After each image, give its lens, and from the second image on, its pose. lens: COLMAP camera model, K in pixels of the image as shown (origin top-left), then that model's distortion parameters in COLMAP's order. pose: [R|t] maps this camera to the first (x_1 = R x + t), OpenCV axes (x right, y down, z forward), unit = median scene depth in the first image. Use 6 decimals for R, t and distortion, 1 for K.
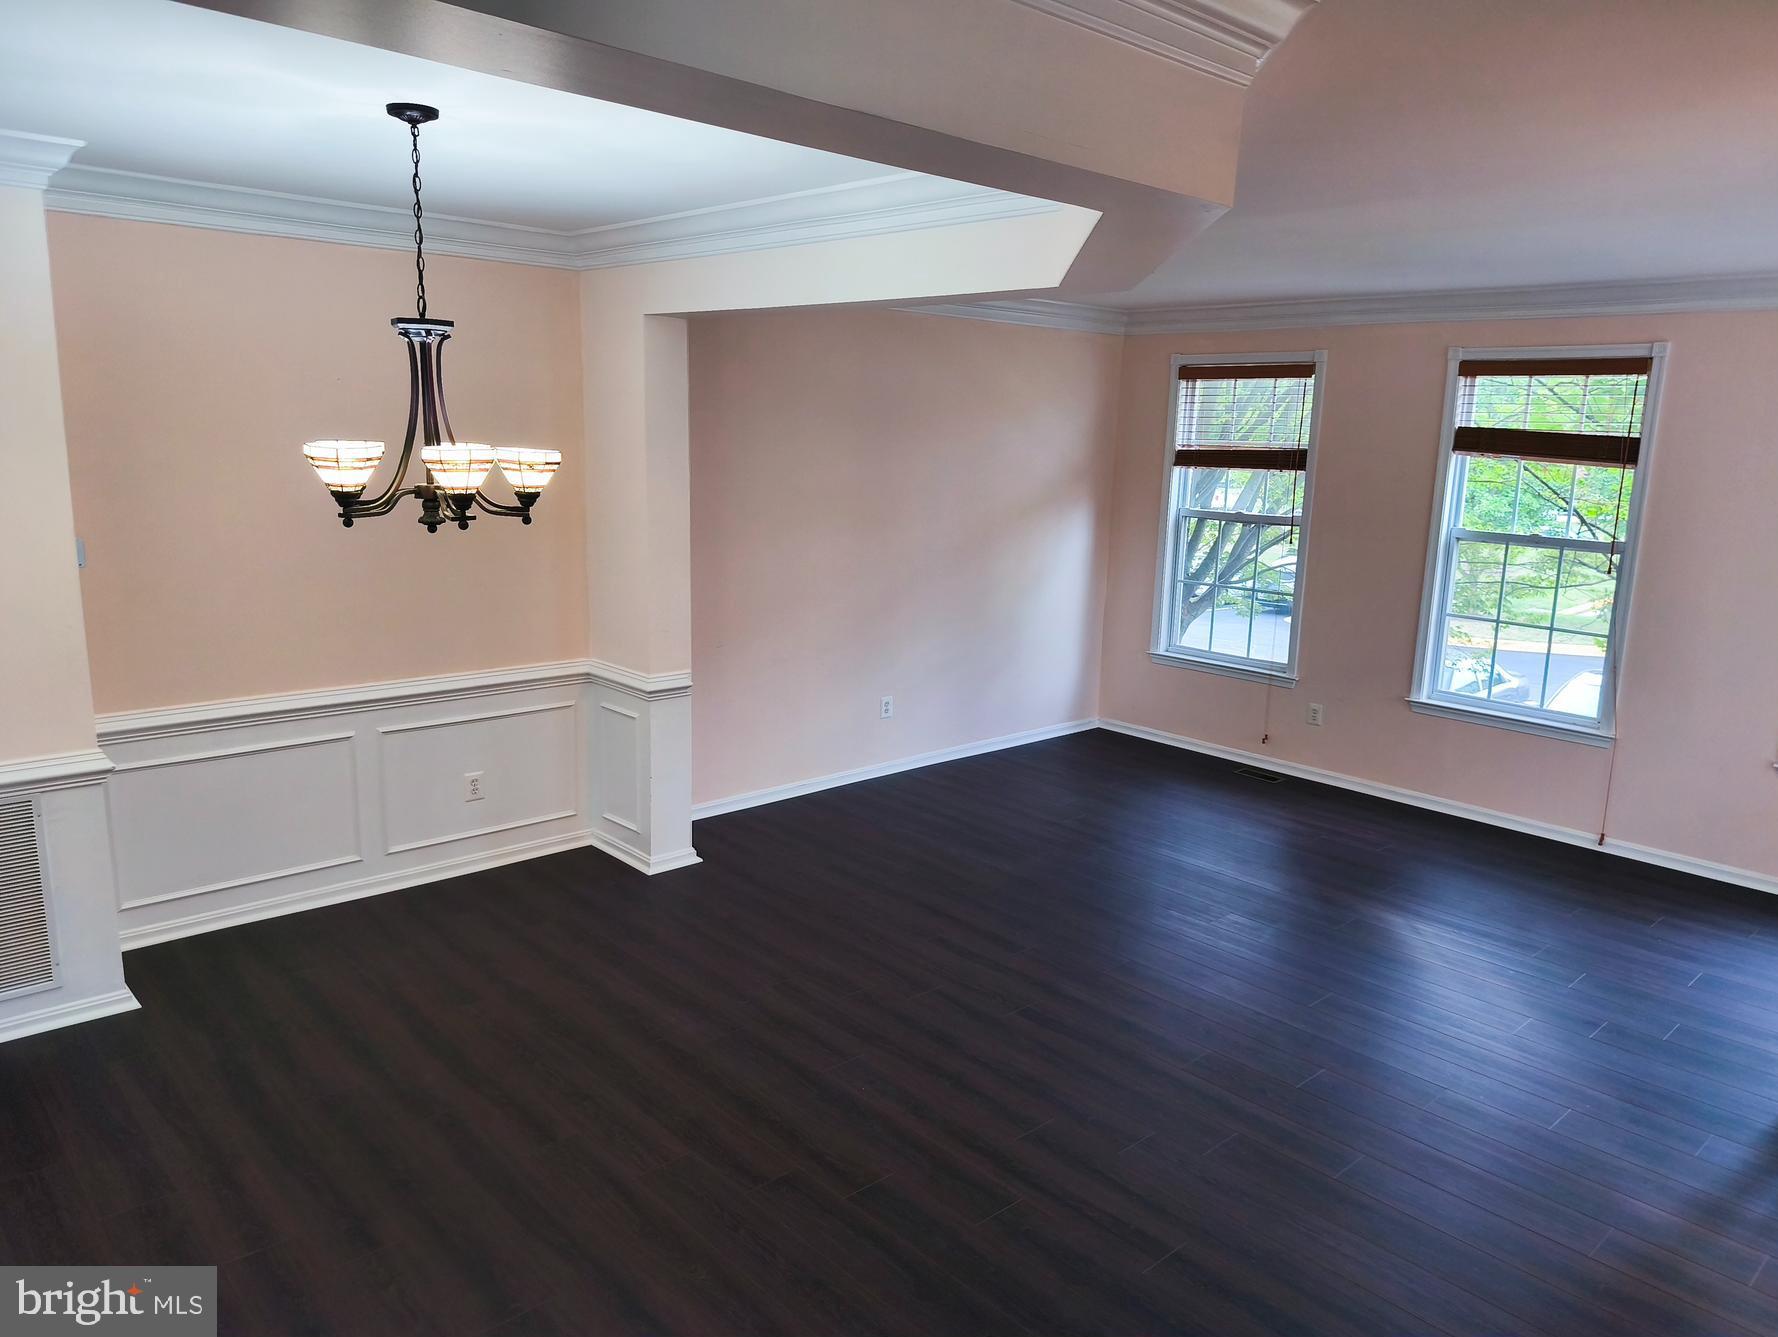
lens RADIAL K [[1219.5, 0, 913.9], [0, 1219.5, 697.9], [0, 0, 1]] dist [-0.004486, -0.002732]
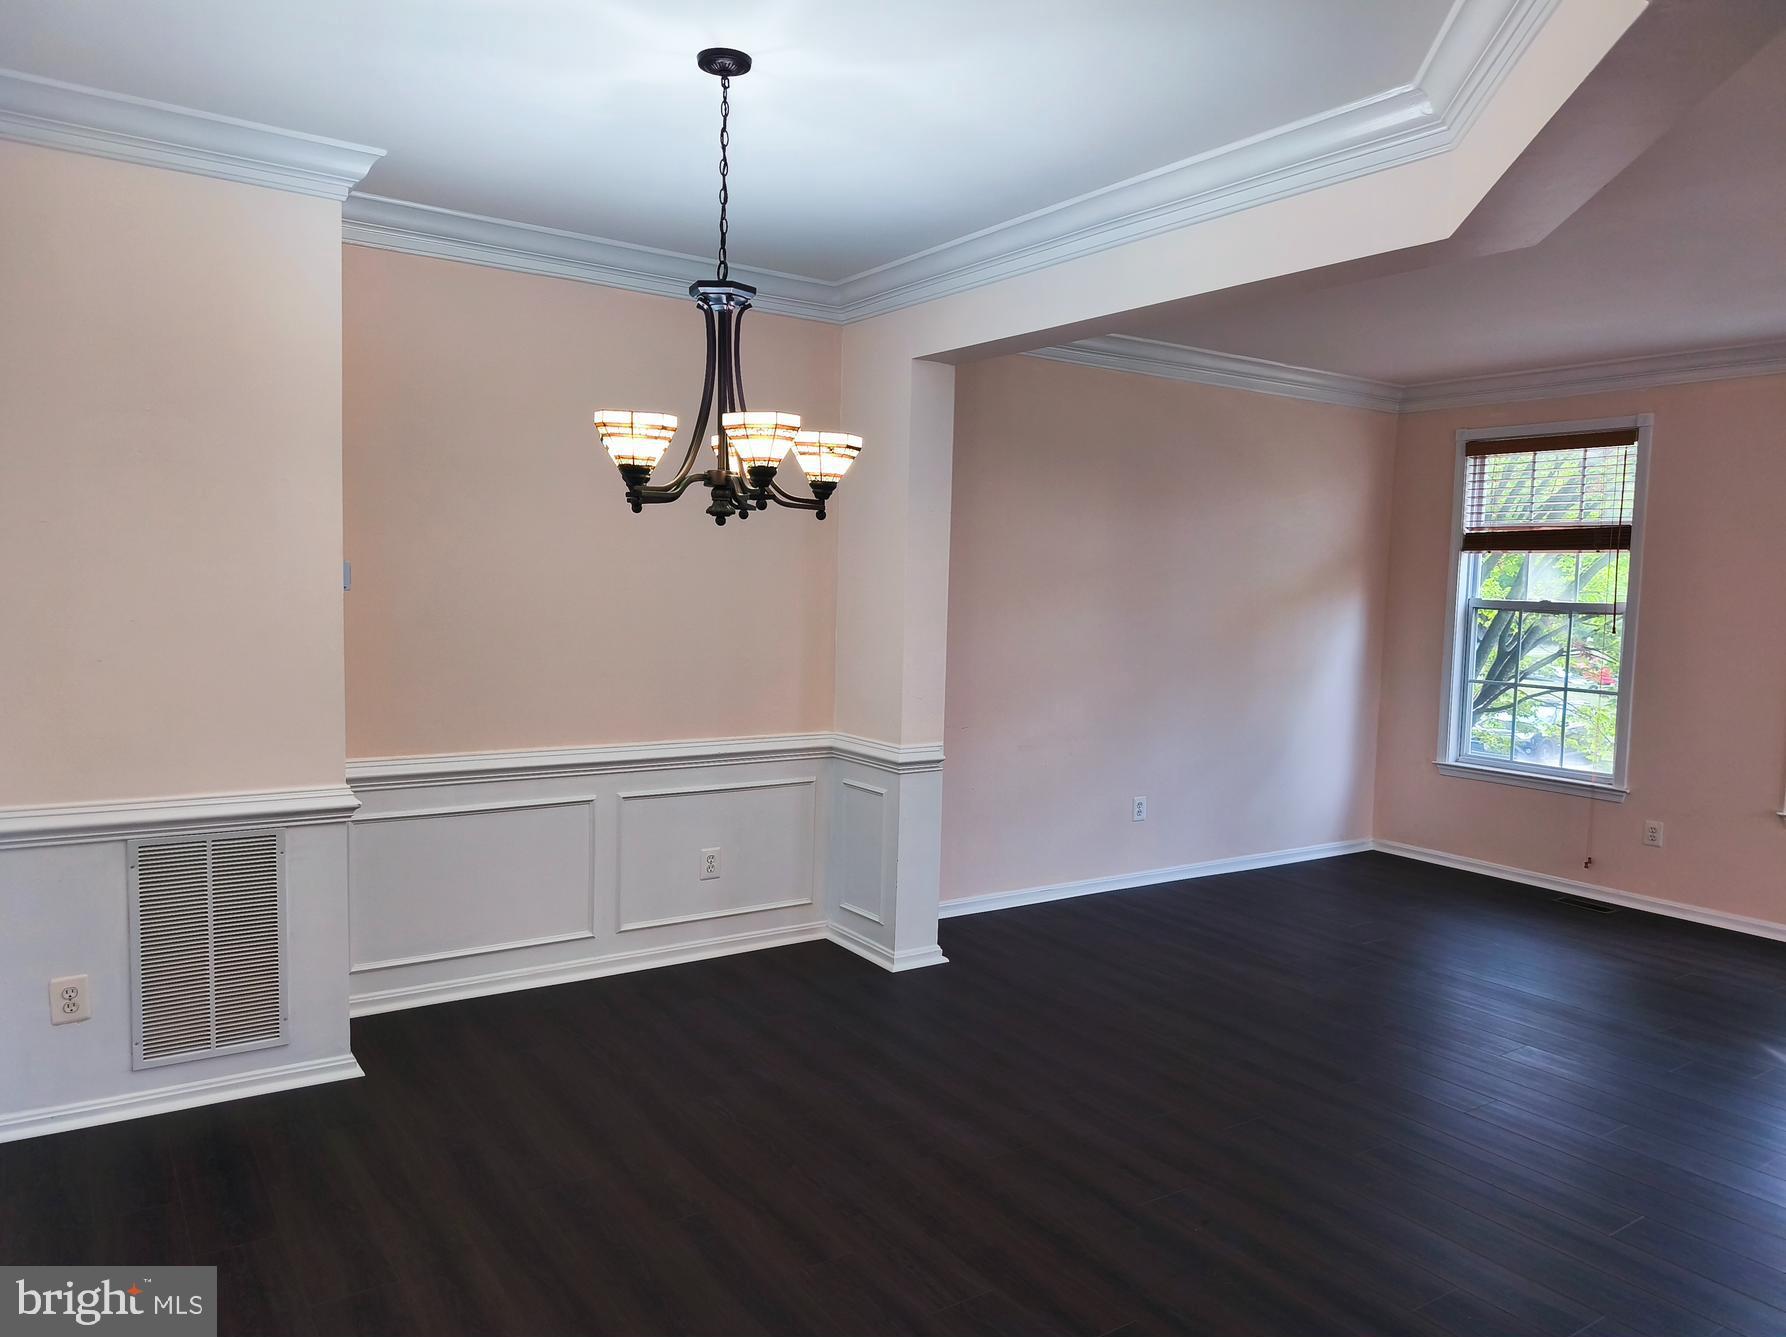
lens RADIAL K [[1248.5, 0, 896.2], [0, 1248.5, 681.8], [0, 0, 1]] dist [0.060735, -0.109129]
pose [[0.985371, 0.007663, -0.170250, -0.060677], [-0.028581, 0.992270, -0.120758, 0.045127], [0.168008, 0.123857, 0.977974, 0.078185]]
